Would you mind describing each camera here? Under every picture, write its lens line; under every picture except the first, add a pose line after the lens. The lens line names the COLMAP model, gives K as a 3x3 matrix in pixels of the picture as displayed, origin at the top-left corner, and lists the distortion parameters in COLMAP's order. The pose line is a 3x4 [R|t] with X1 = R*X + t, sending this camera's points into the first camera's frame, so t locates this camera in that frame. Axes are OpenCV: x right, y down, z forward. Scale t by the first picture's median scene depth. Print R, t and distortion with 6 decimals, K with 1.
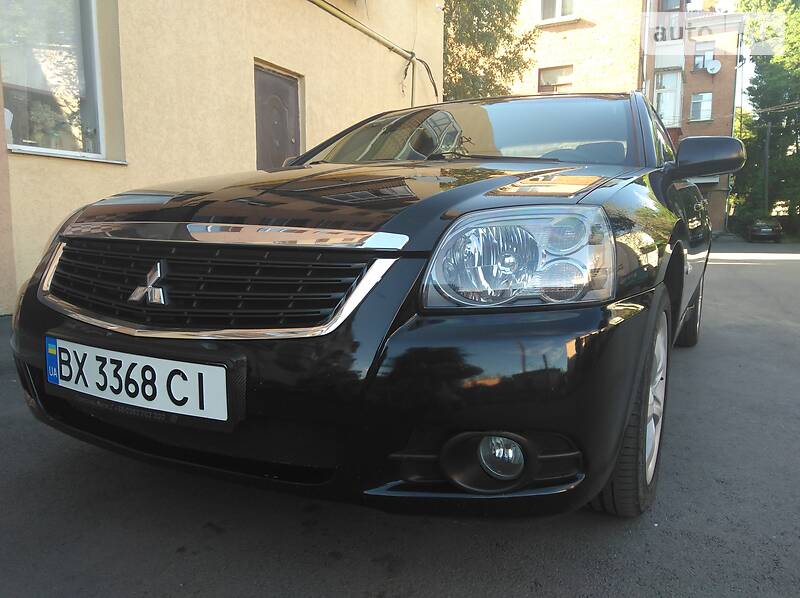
lens RADIAL K [[610.5, 0, 400.0], [0, 610.5, 295.6], [0, 0, 1]] dist [0.068999, -0.073465]
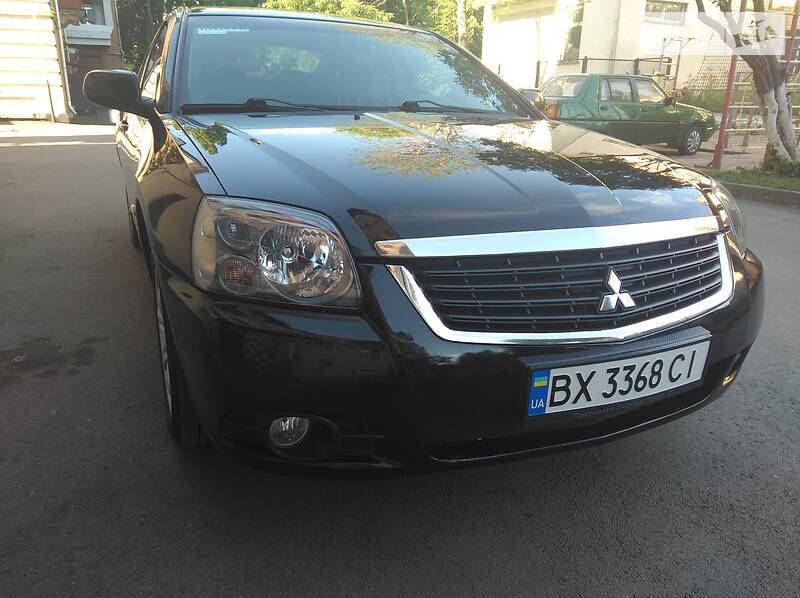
lens RADIAL K [[611.9, 0, 398.1], [0, 611.9, 297.3], [0, 0, 1]] dist [0.029545, -0.008267]
pose [[0.606752, -0.244666, 0.756301, -1.410431], [0.077604, 0.965139, 0.249967, -0.297817], [-0.791094, -0.092976, 0.604587, 0.634403]]
